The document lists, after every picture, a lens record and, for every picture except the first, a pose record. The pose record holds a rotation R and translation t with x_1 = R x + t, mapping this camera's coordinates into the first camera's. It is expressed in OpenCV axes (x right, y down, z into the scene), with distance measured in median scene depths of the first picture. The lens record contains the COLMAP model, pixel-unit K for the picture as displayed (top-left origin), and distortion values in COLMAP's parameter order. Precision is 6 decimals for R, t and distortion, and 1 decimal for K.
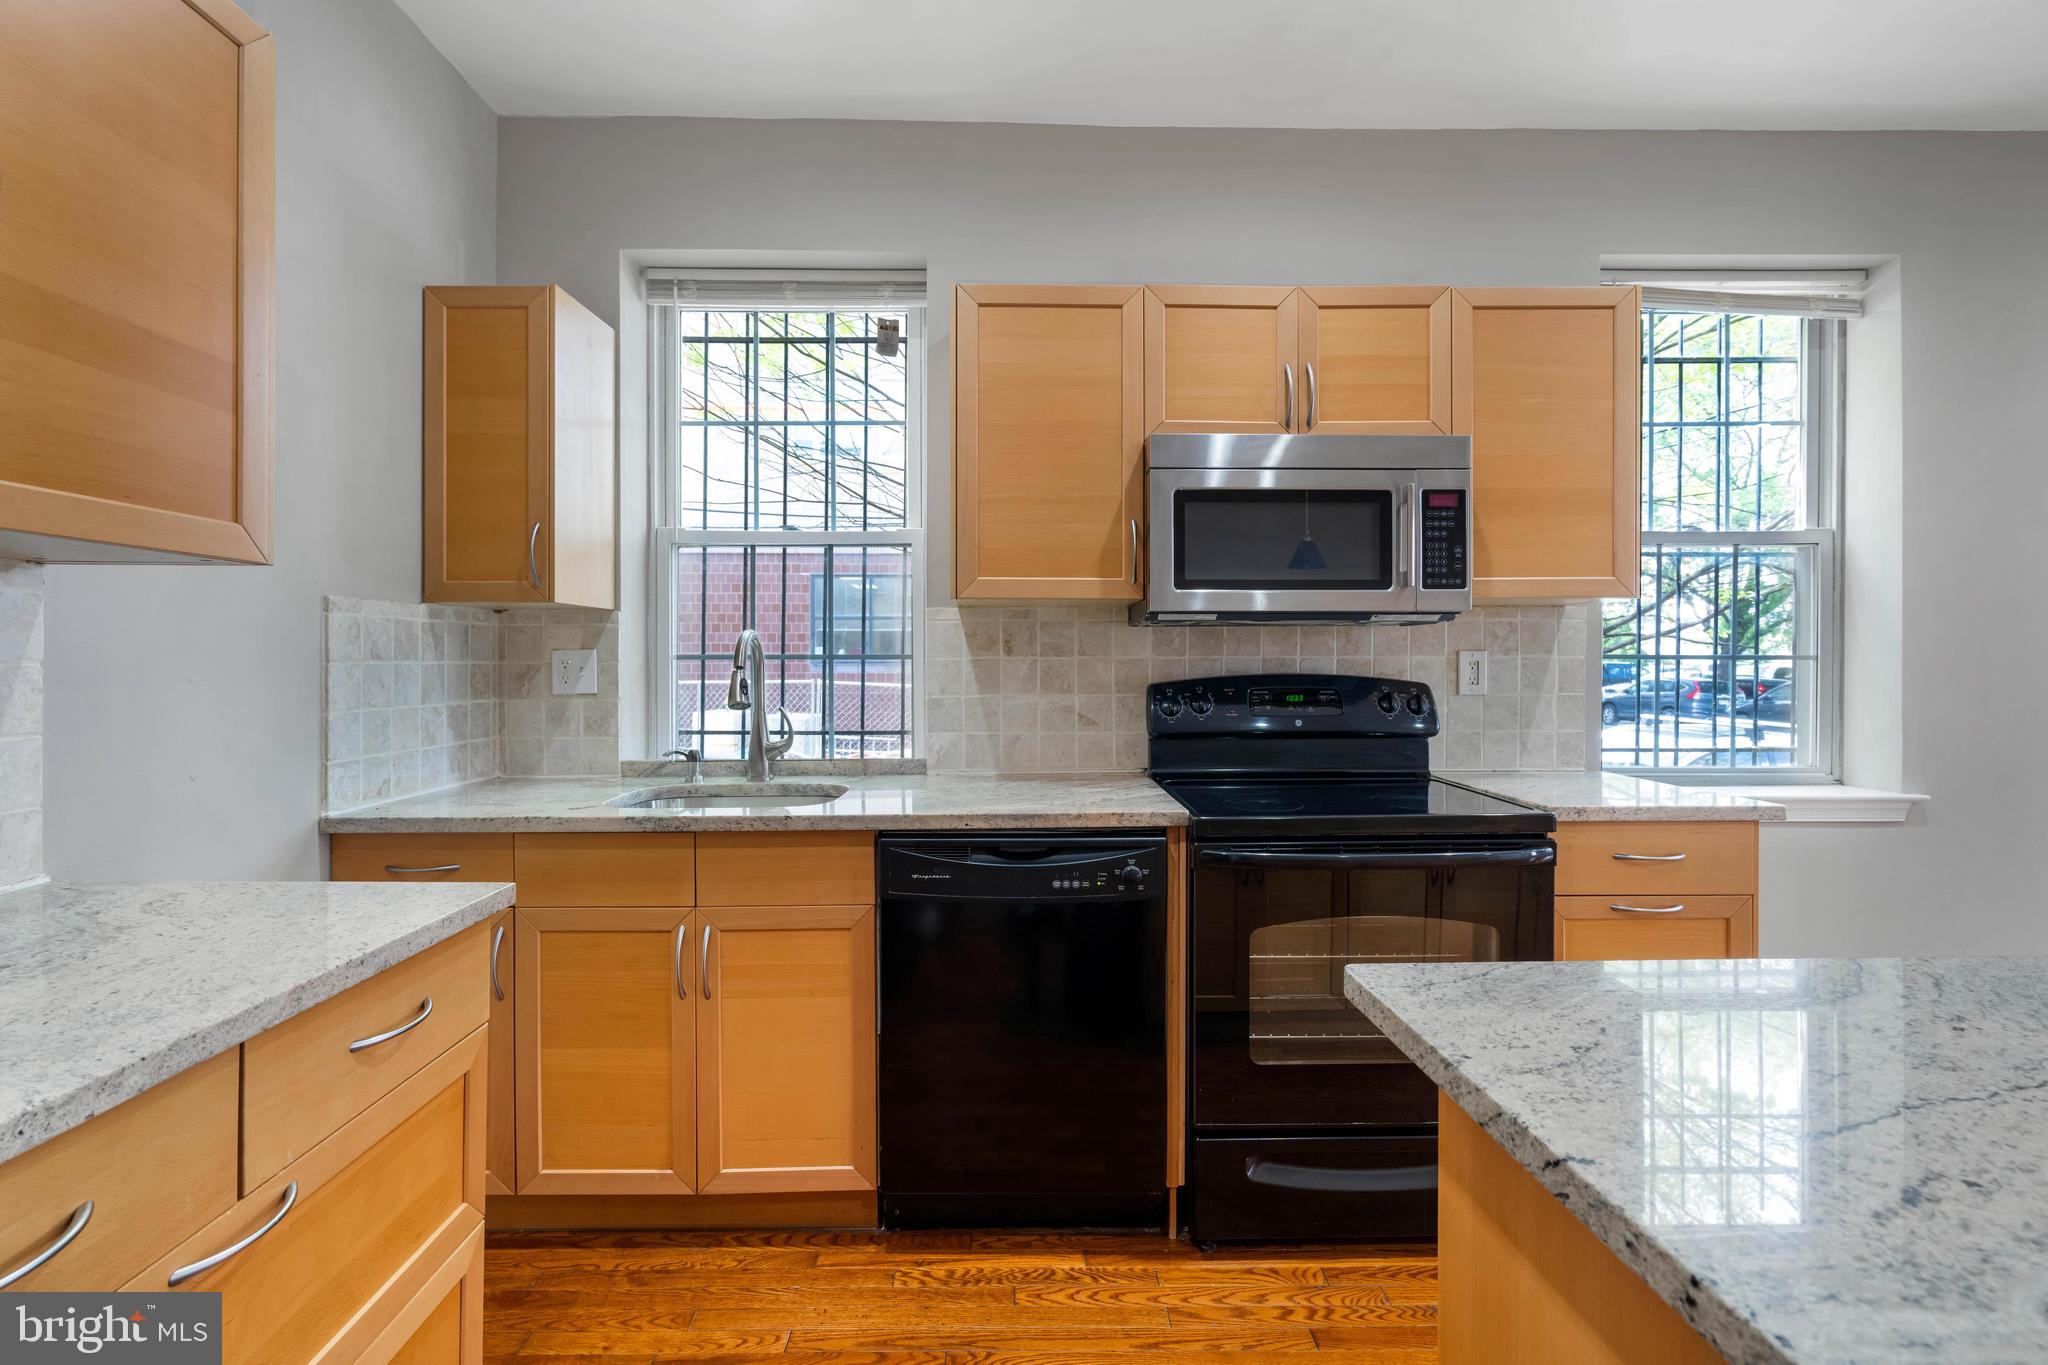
lens RADIAL K [[947.7, 0, 1018.6], [0, 947.7, 655.2], [0, 0, 1]] dist [-0.001434, -0.000772]
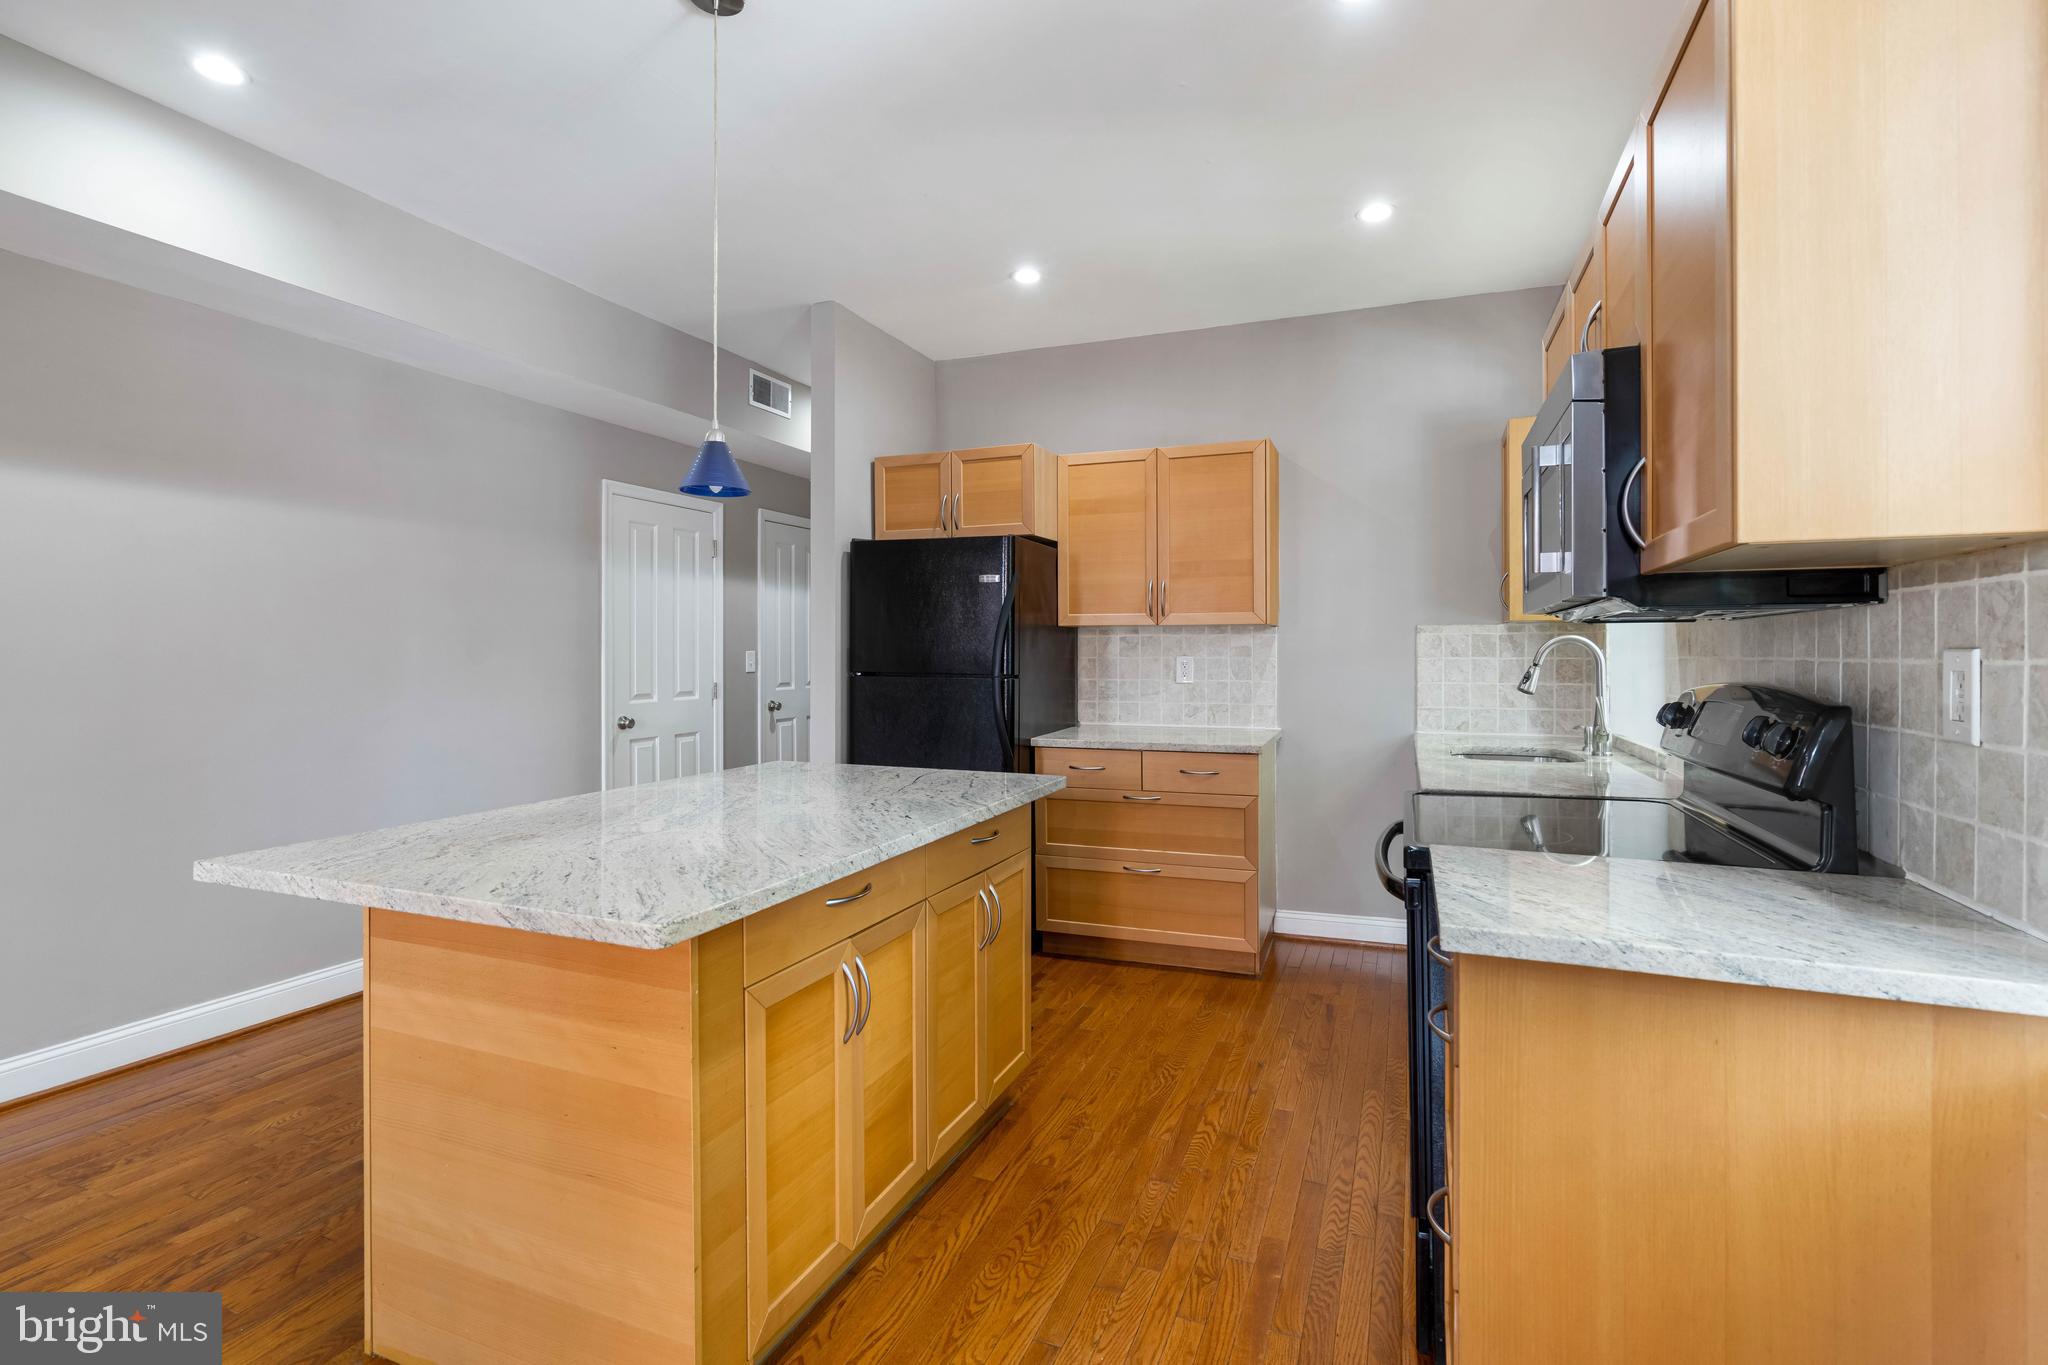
lens RADIAL K [[947.7, 0, 1018.6], [0, 947.7, 655.2], [0, 0, 1]] dist [-0.001434, -0.000772]
pose [[-0.397175, 0.004675, -0.917731, 1.334444], [0.006081, 0.999978, 0.002463, -0.007479], [0.917723, -0.004602, -0.397195, 0.918502]]
